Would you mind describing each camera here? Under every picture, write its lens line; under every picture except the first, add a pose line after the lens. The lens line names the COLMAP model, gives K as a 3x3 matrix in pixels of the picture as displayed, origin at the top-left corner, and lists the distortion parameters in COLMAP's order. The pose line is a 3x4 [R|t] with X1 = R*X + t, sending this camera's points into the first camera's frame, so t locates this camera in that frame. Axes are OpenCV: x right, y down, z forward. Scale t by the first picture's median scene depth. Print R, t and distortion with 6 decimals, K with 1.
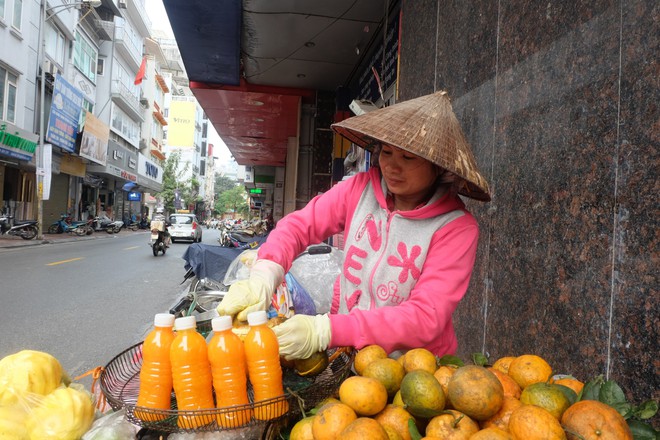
lens RADIAL K [[475.2, 0, 329.5], [0, 475.2, 209.9], [0, 0, 1]] dist [-0.000766, 0.072567]
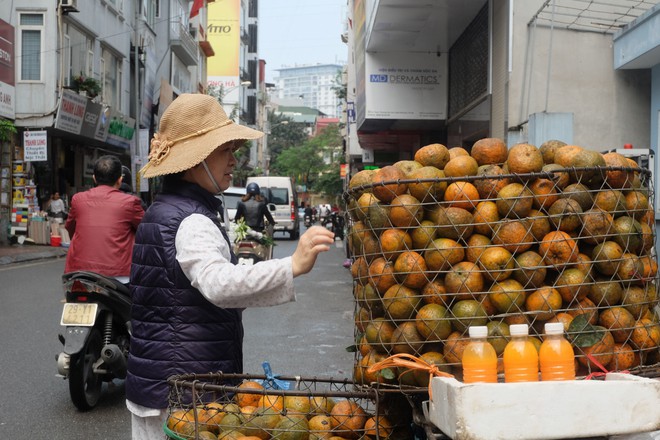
lens RADIAL K [[1159.1, 0, 330.0], [0, 1159.1, 220.0], [0, 0, 1]] dist [0.016240, -0.014779]
pose [[0.985833, -0.034298, -0.164189, 0.026706], [0.040243, 0.998644, 0.033019, -0.006479], [0.162834, -0.039158, 0.985876, -0.281407]]
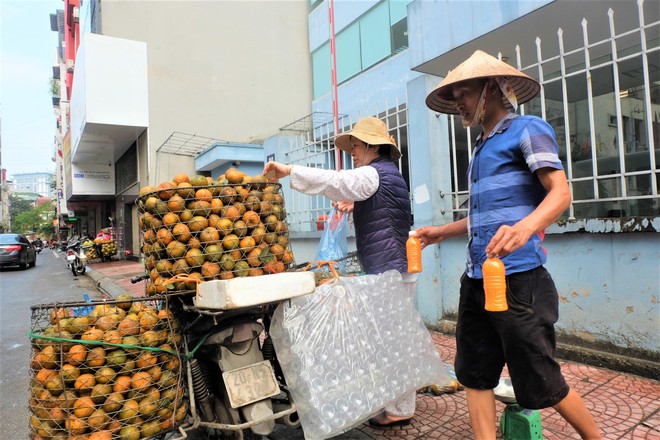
lens RADIAL K [[475.2, 0, 329.5], [0, 475.2, 209.9], [0, 0, 1]] dist [-0.000766, 0.072567]
pose [[0.928703, -0.073365, 0.363494, 0.021923], [0.076420, 0.997058, 0.005991, -0.004819], [-0.362864, 0.022215, 0.931577, -0.277237]]
